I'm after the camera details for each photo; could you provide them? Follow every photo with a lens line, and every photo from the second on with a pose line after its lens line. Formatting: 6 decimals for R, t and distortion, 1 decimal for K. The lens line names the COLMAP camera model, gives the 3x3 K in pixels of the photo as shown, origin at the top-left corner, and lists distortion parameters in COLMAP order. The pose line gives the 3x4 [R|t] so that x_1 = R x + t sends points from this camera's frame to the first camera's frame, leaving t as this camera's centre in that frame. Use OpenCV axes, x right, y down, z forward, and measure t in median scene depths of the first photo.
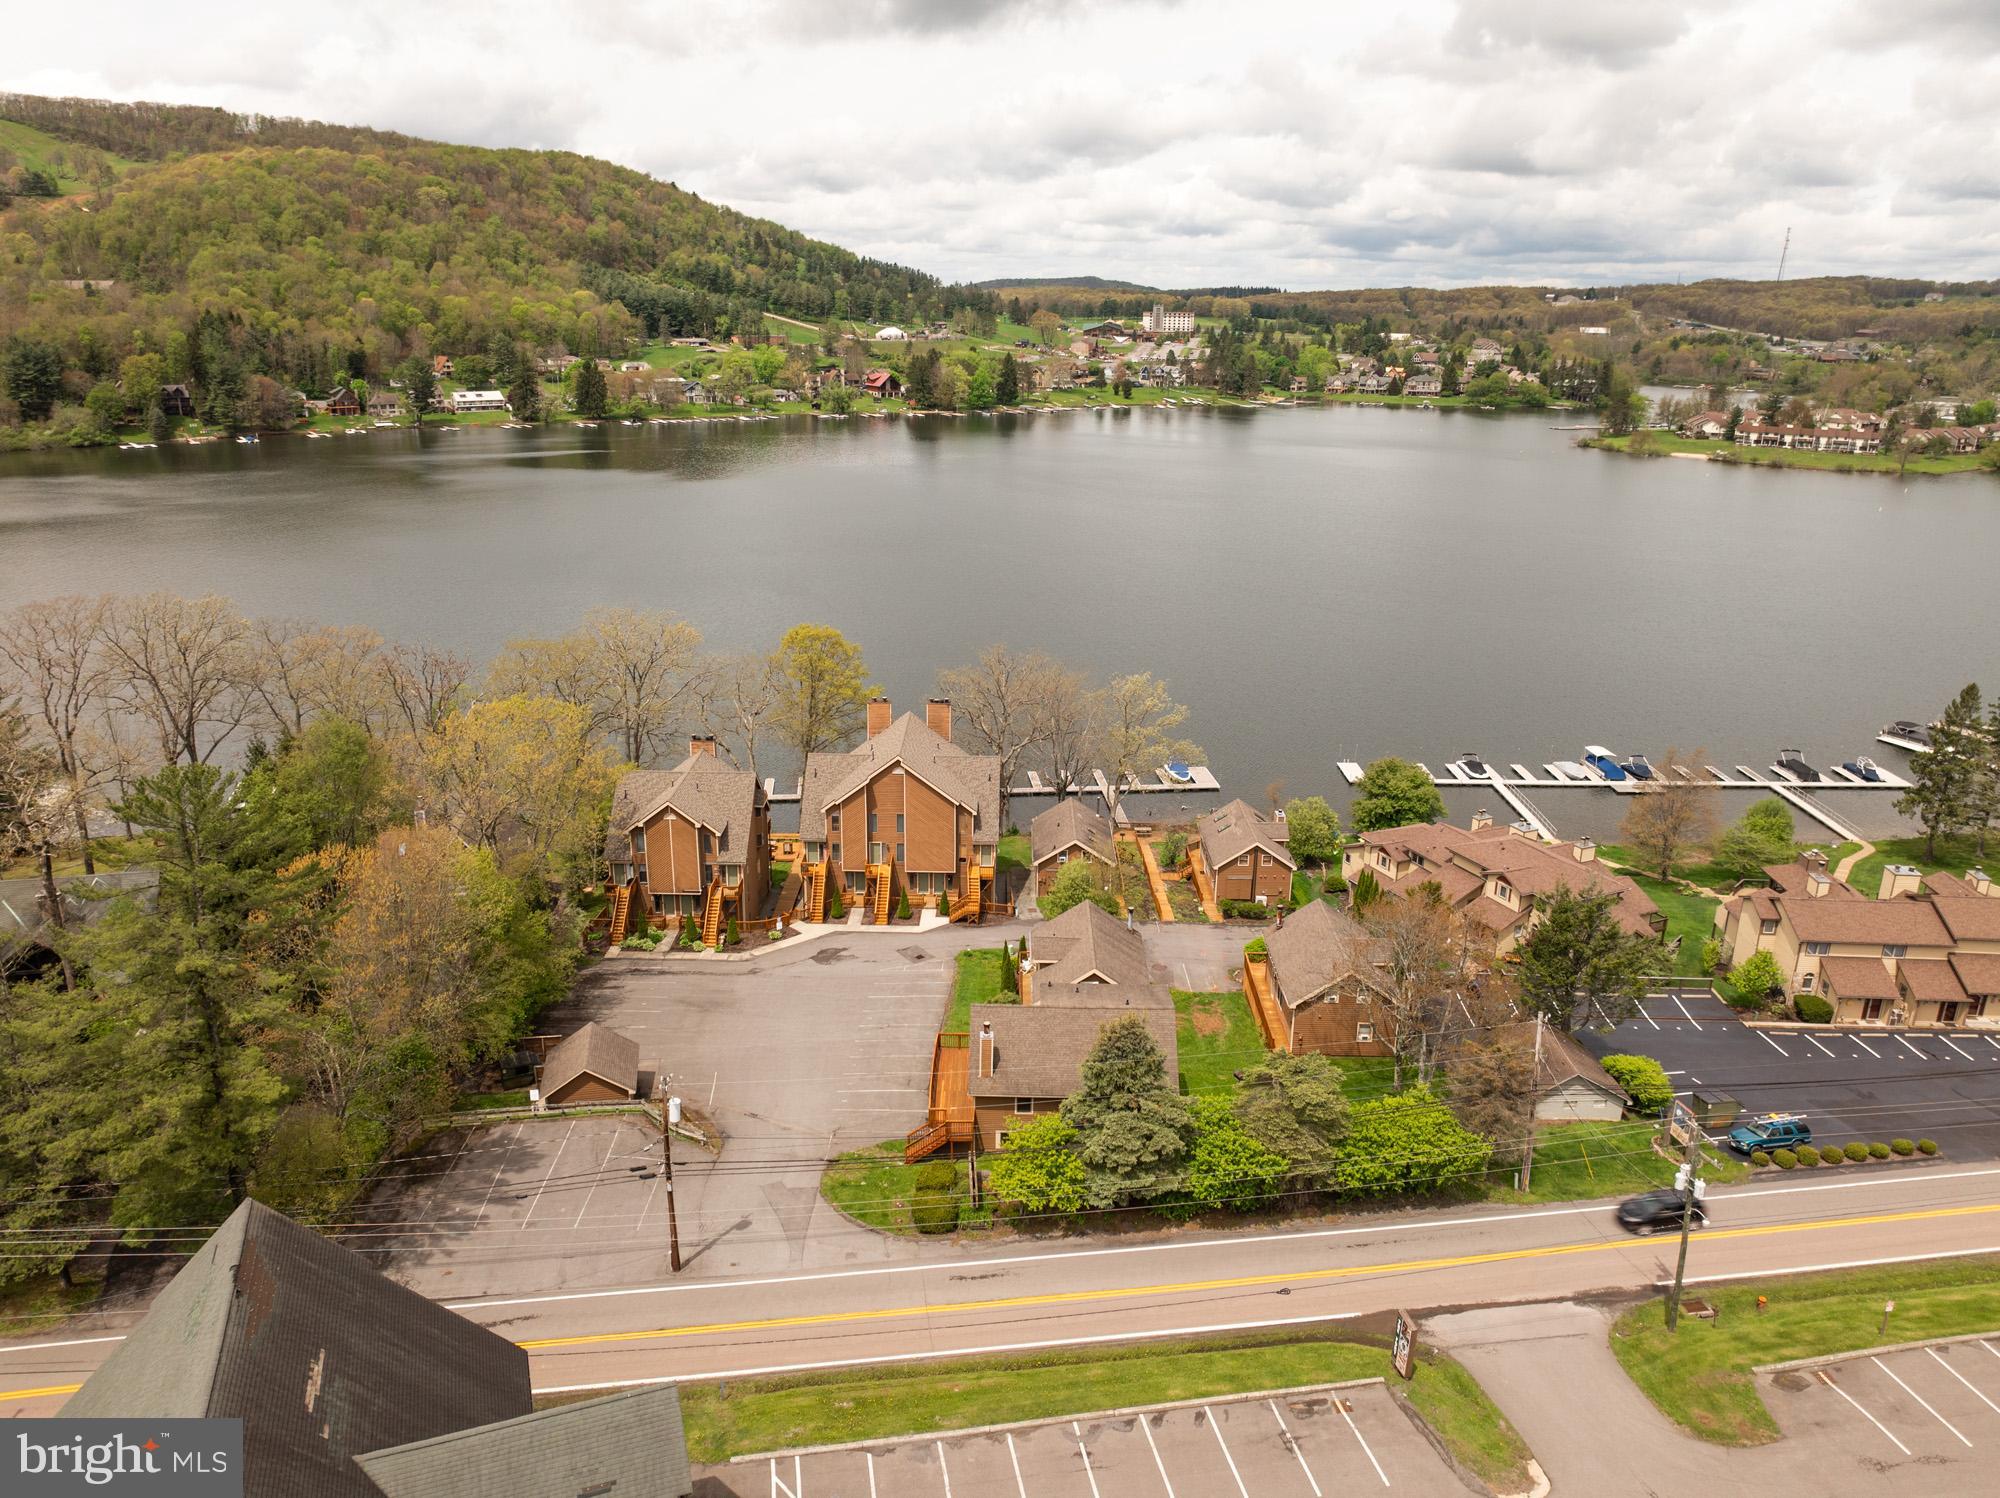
lens RADIAL K [[1386.2, 0, 998.3], [0, 1386.2, 752.8], [0, 0, 1]] dist [-0.040656, -0.001569]
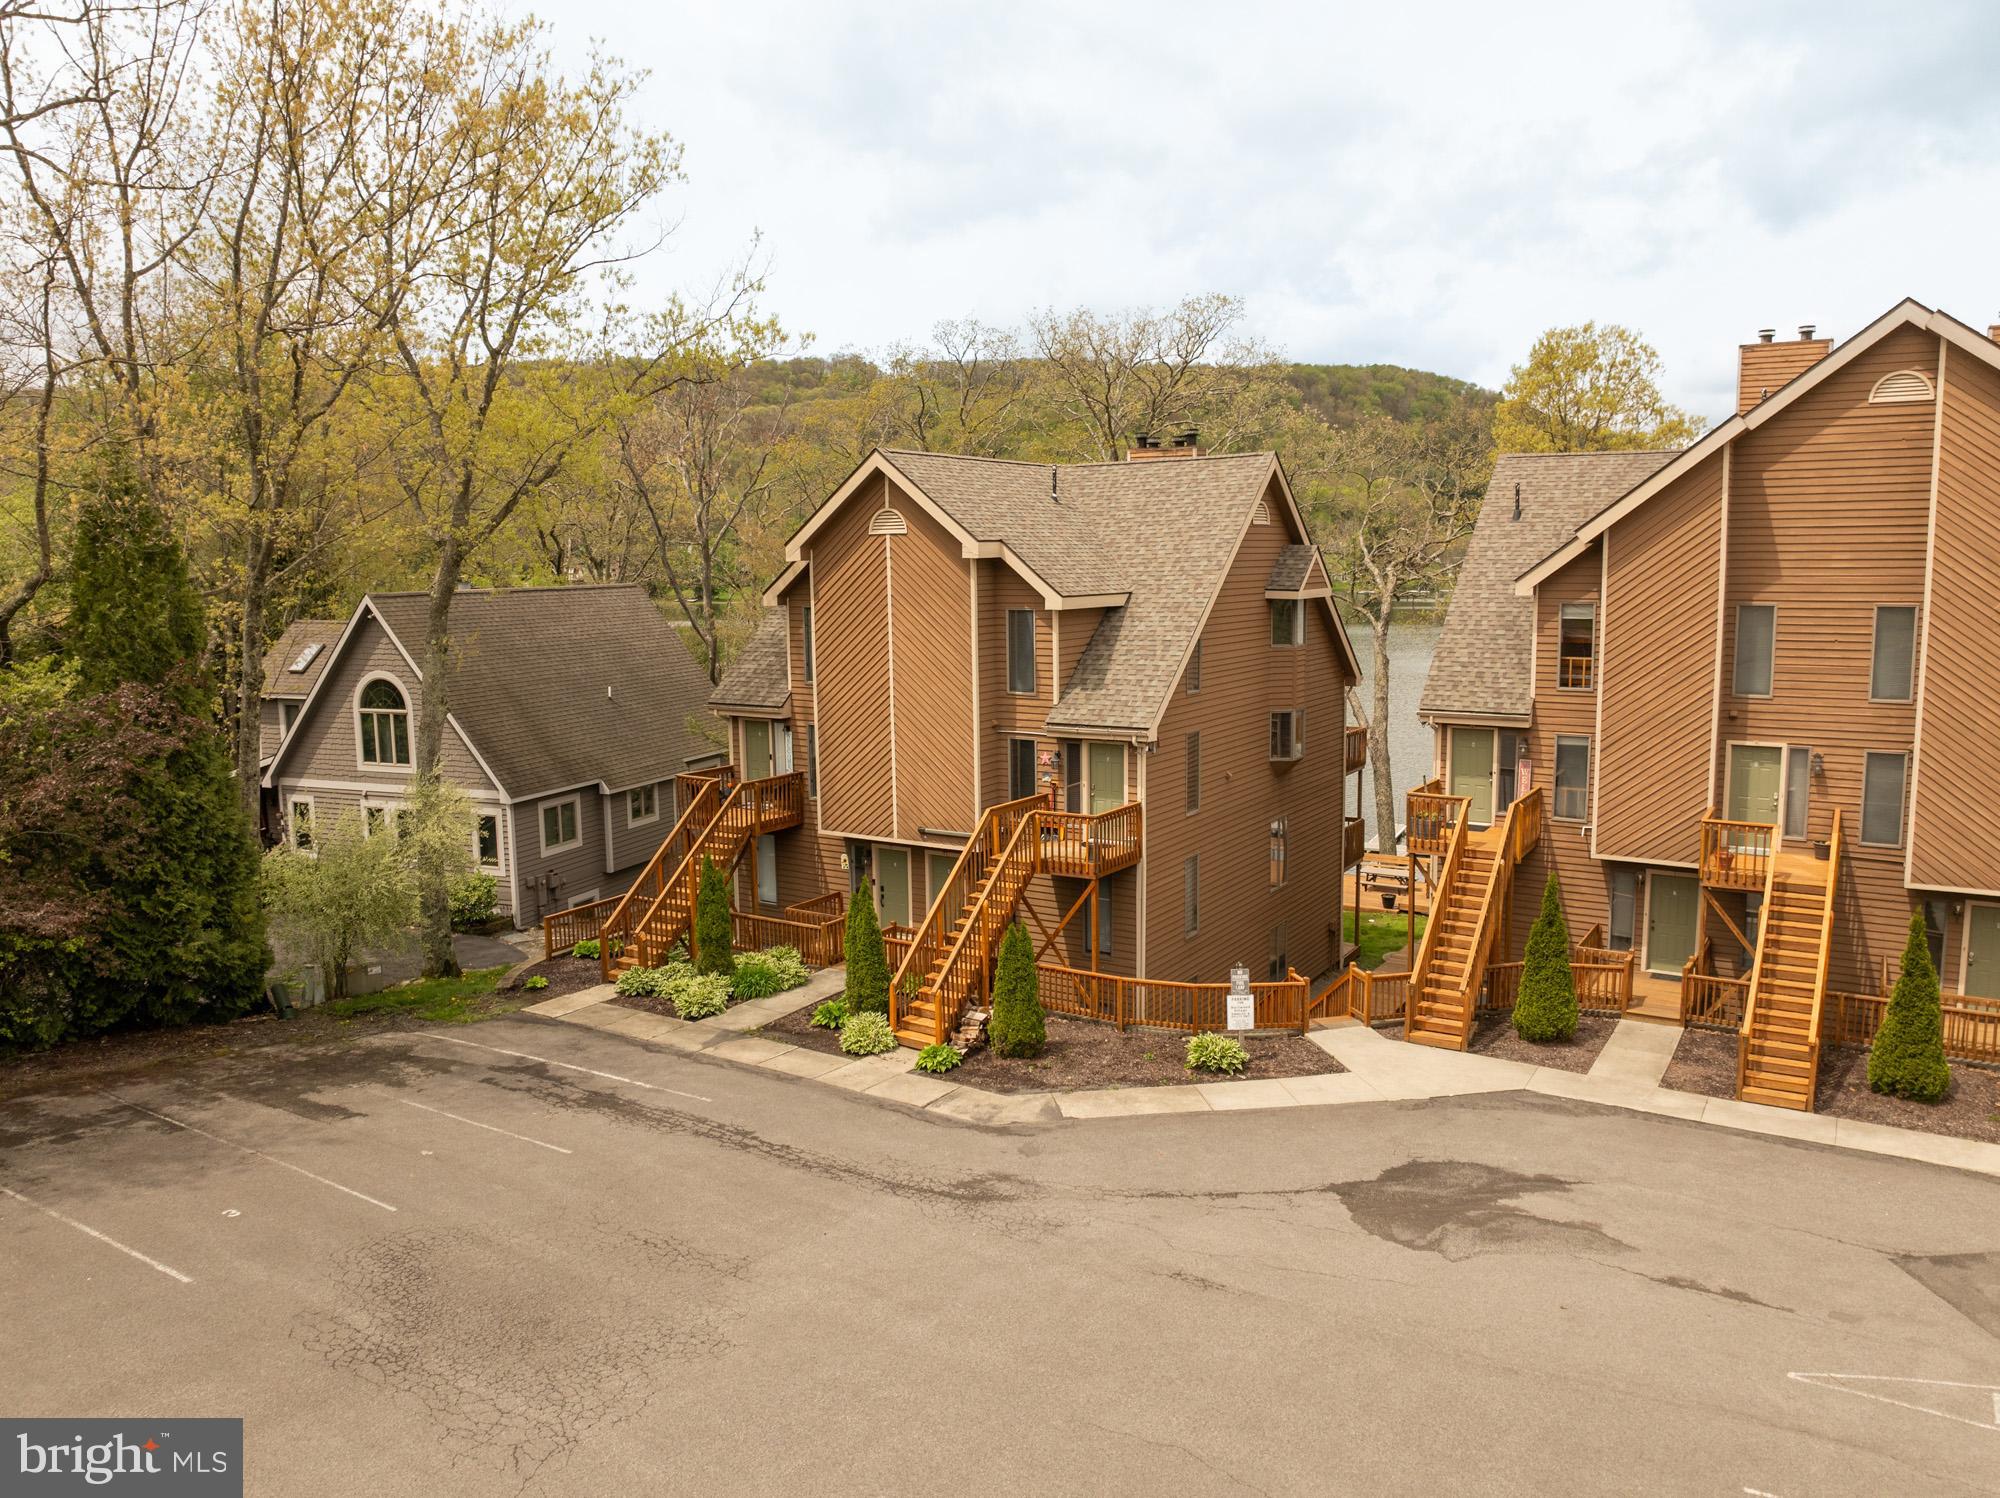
lens RADIAL K [[1386.2, 0, 1014.6], [0, 1386.2, 739.1], [0, 0, 1]] dist [-0.040656, -0.001569]
pose [[0.848256, 0.044246, -0.527736, -0.076545], [-0.143693, 0.978350, -0.148939, 0.117923], [0.509721, 0.202170, 0.836249, 0.781050]]
